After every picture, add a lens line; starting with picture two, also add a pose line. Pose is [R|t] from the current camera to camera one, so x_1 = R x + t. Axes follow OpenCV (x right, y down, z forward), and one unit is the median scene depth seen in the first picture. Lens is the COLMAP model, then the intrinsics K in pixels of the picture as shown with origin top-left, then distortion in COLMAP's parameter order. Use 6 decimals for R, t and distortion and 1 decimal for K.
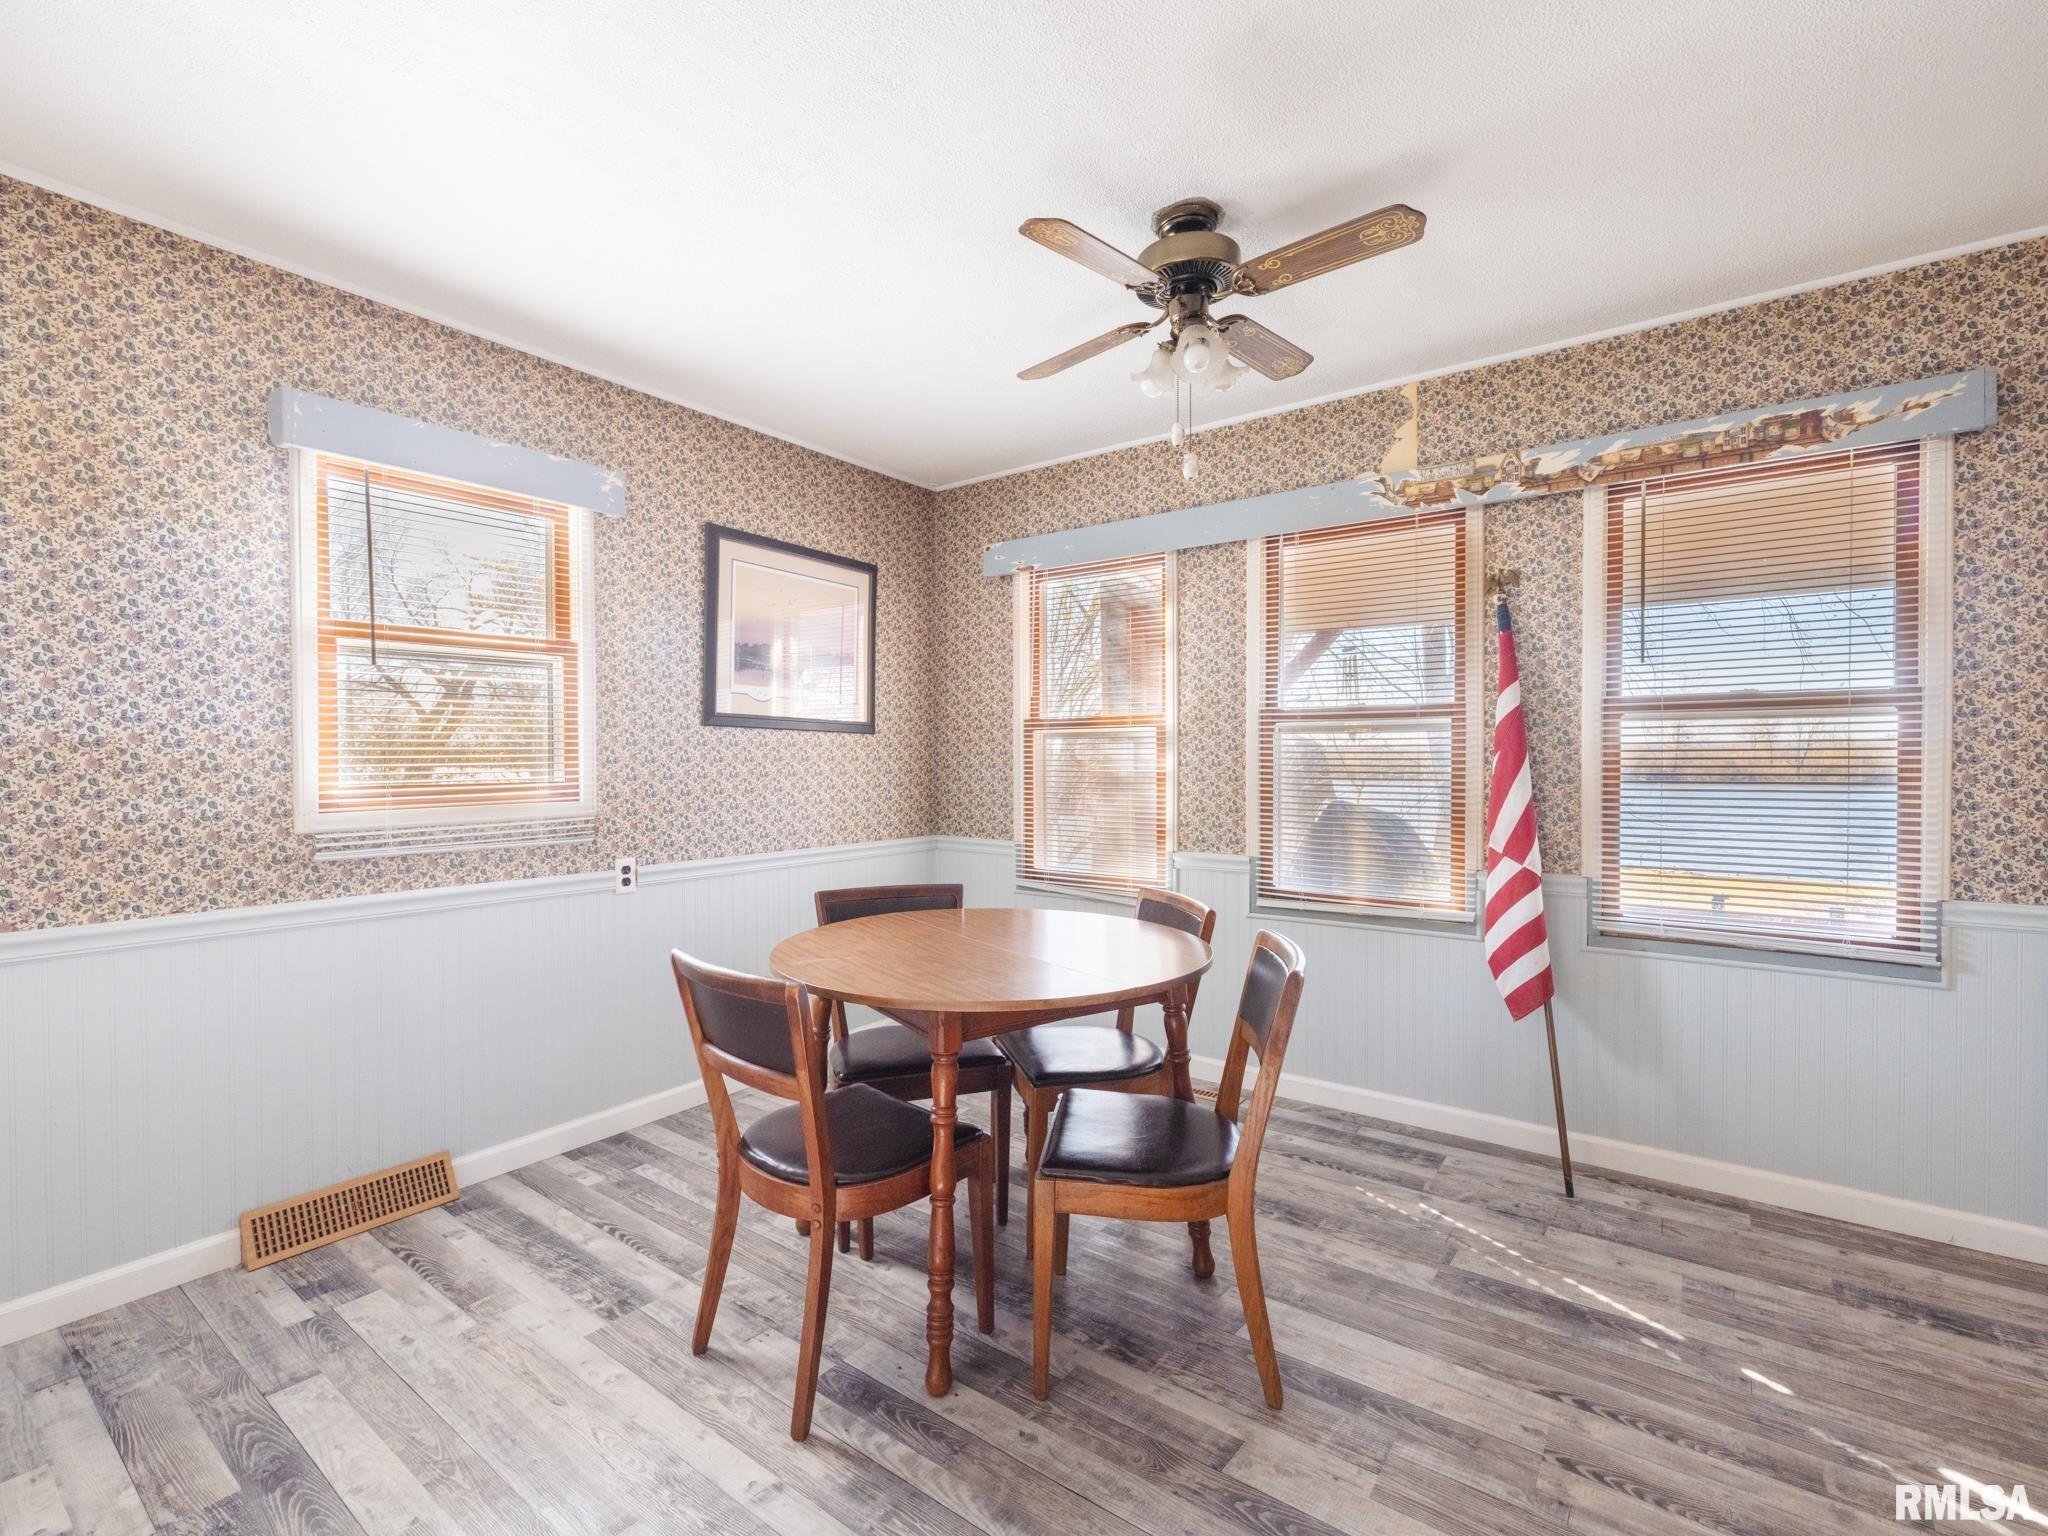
lens RADIAL K [[921.8, 0, 1024.0], [0, 921.8, 768.0], [0, 0, 1]] dist [-0.003428, 0.000829]
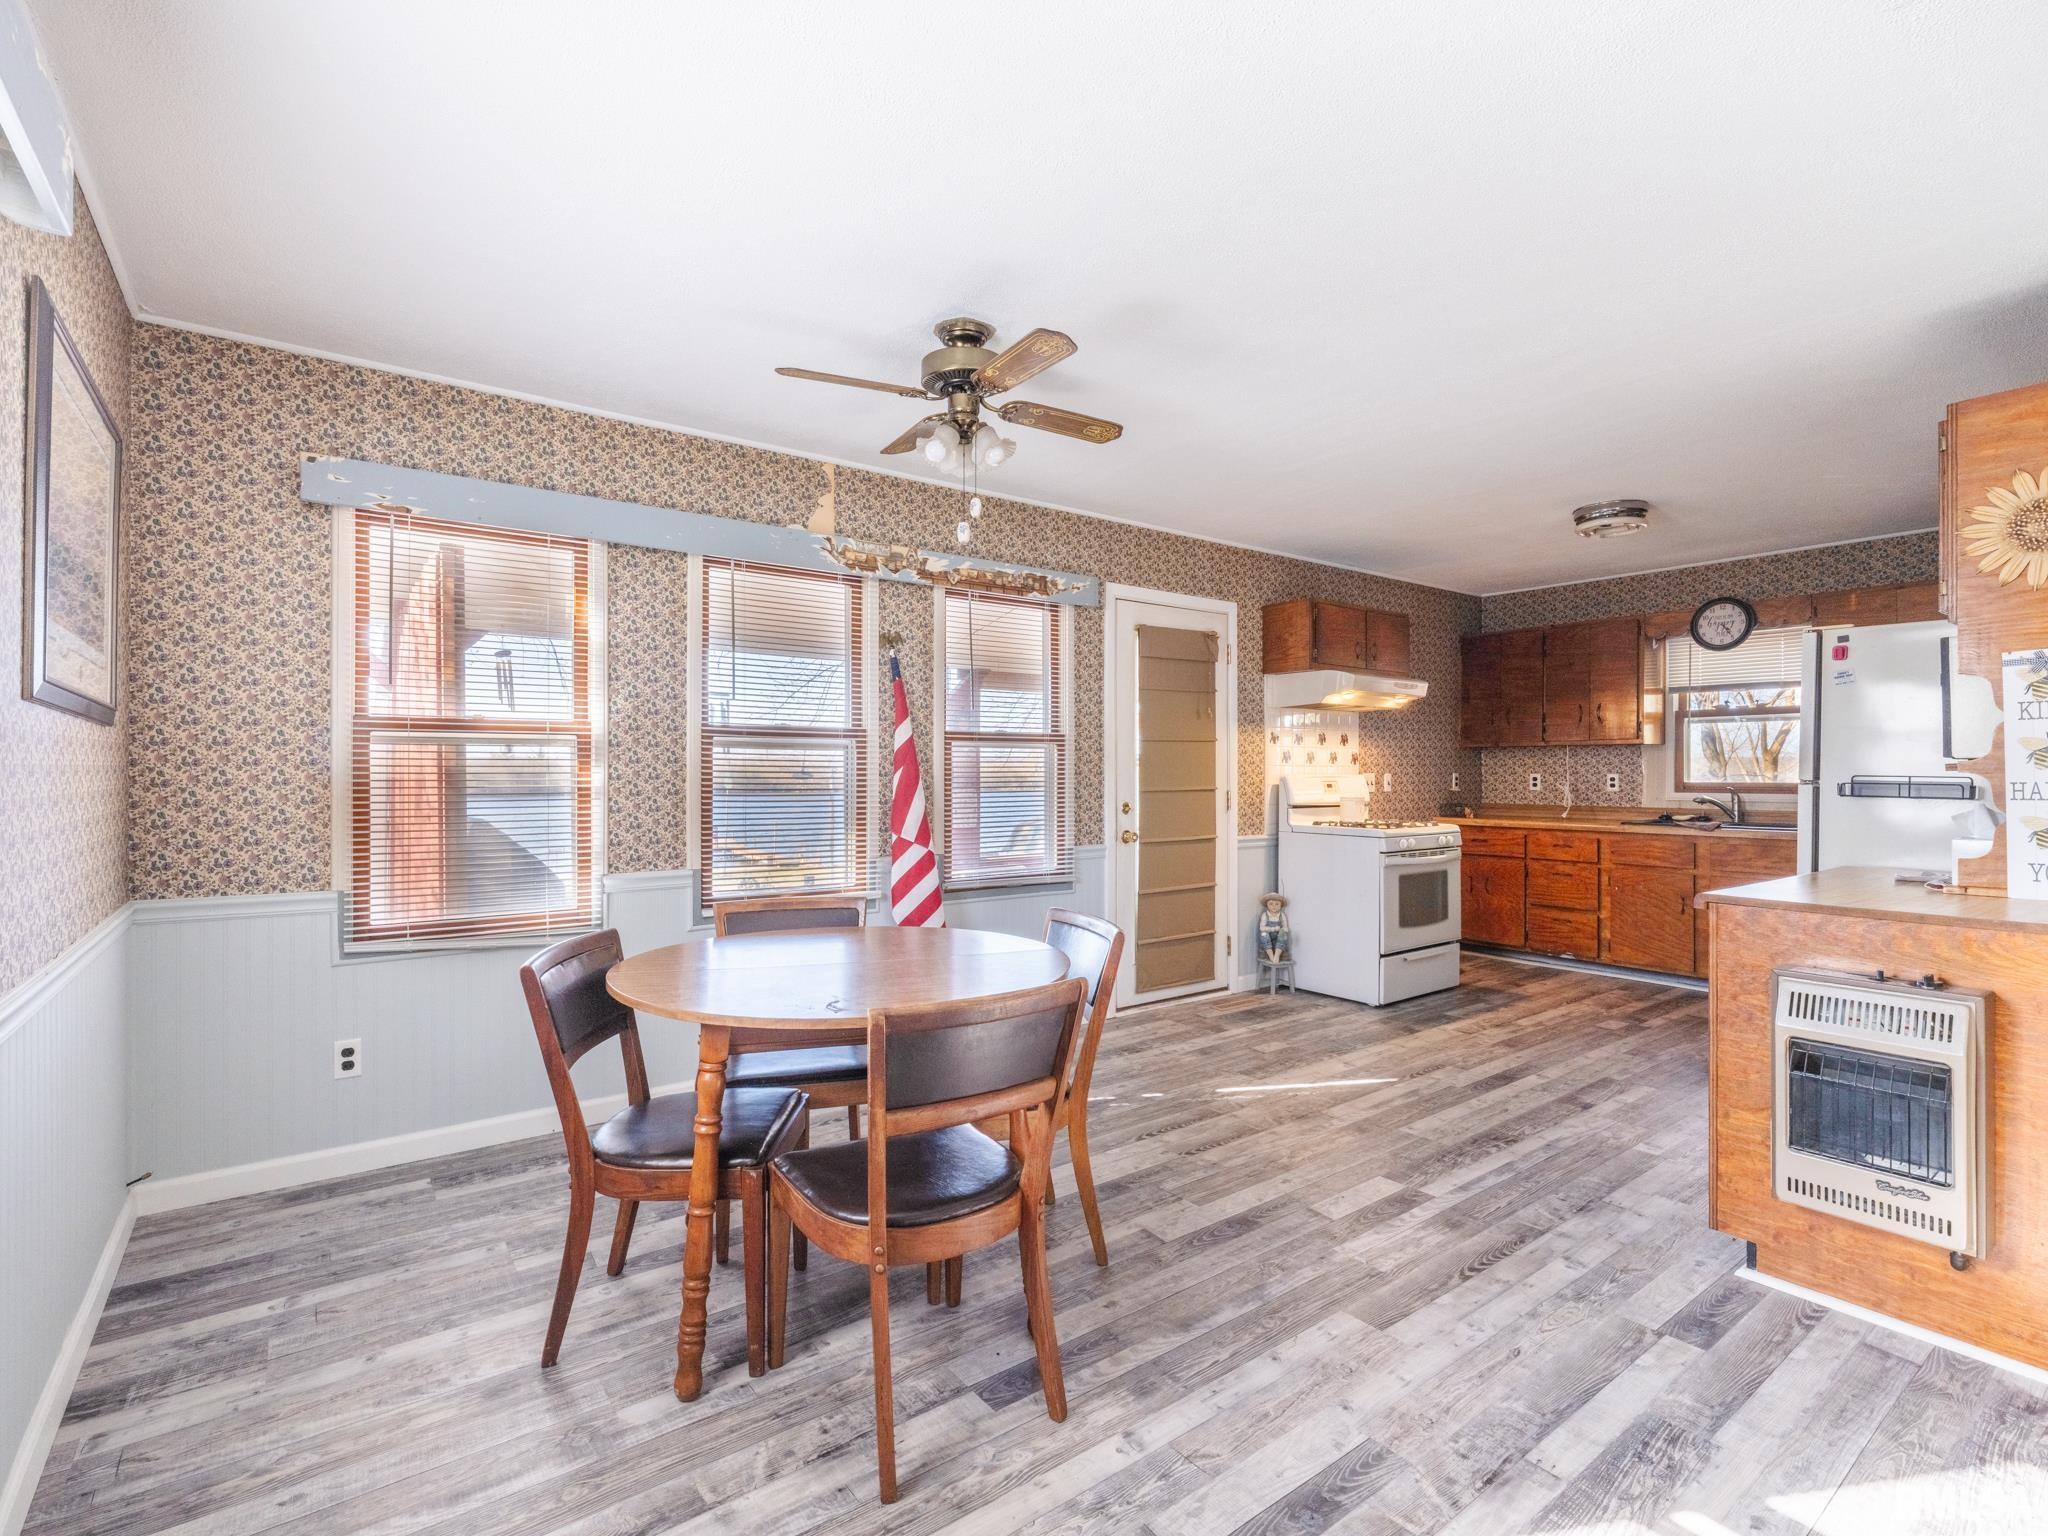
lens RADIAL K [[959.3, 0, 1006.1], [0, 959.3, 768.5], [0, 0, 1]] dist [-0.003498, -0.000062]
pose [[0.302328, 0.008789, 0.953163, -0.741912], [0.011699, 0.999848, -0.012930, 0.004264], [-0.953132, 0.015060, 0.302179, 0.416269]]
